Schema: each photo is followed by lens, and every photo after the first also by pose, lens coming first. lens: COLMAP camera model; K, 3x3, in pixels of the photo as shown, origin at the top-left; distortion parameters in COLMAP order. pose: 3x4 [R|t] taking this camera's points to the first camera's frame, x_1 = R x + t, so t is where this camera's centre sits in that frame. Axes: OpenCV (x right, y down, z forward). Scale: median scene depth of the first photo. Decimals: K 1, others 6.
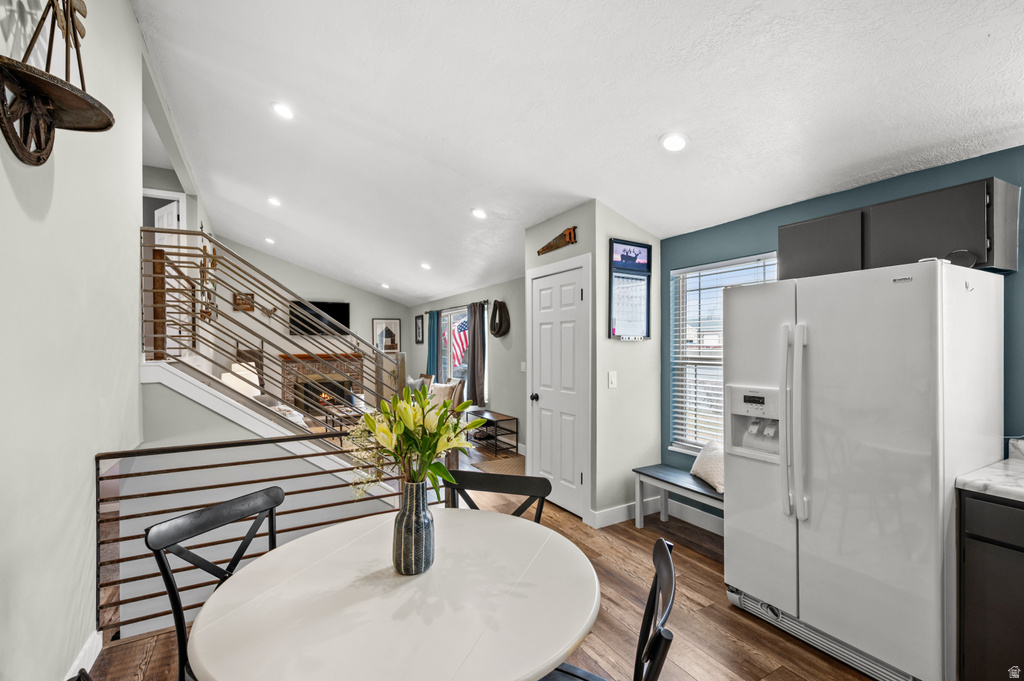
lens RADIAL K [[458.0, 0, 514.2], [0, 458.0, 345.4], [0, 0, 1]] dist [0.011102, 0.000026]
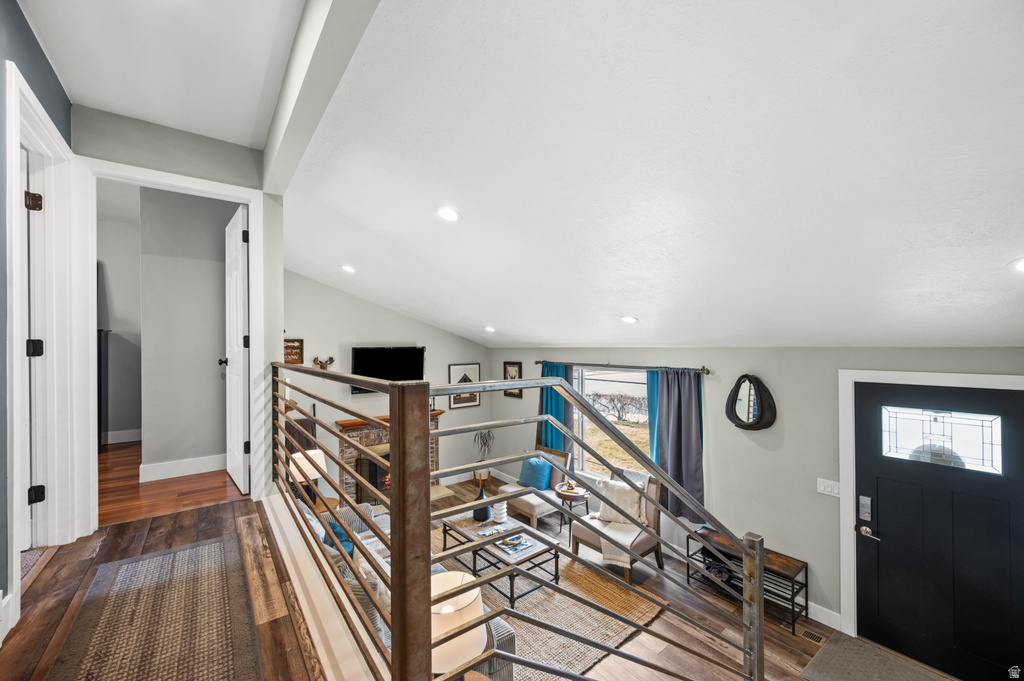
lens RADIAL K [[406.8, 0, 516.7], [0, 406.8, 340.4], [0, 0, 1]] dist [-0.002522, 0.000746]
pose [[0.990359, -0.001201, 0.138518, -0.315689], [0.002948, 0.999919, -0.012412, -0.098308], [-0.138492, 0.012701, 0.990282, 0.323386]]
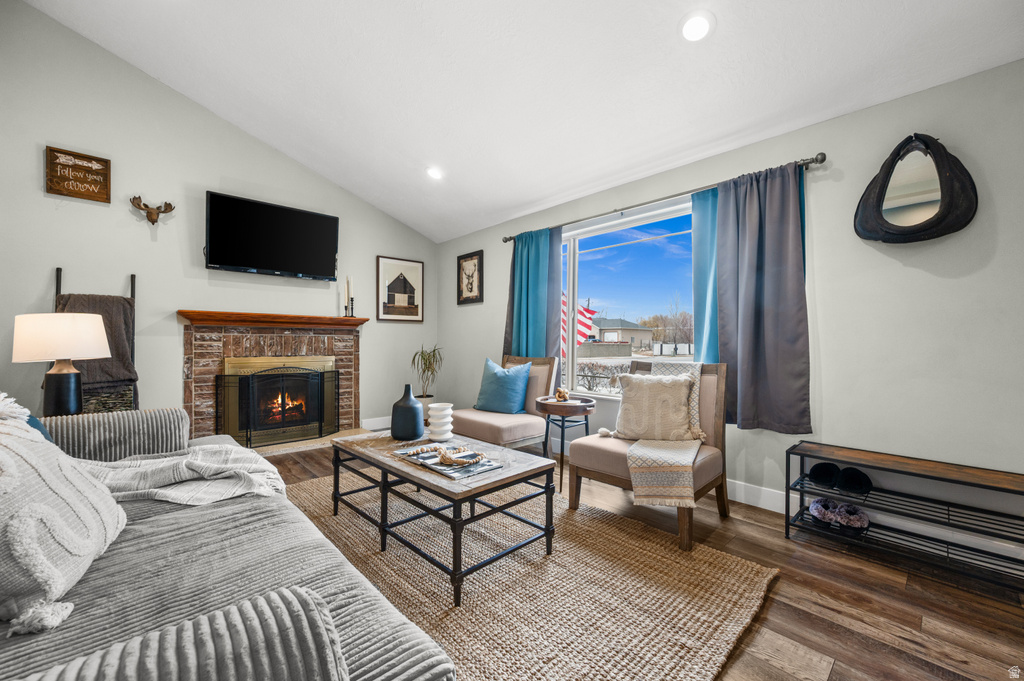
lens RADIAL K [[411.3, 0, 515.6], [0, 411.3, 343.4], [0, 0, 1]] dist [-0.000575, 0.000101]
pose [[0.972522, 0.013241, 0.232435, -0.284442], [-0.014739, 0.999880, 0.004709, 0.043546], [-0.232345, -0.008006, 0.972601, 0.534749]]
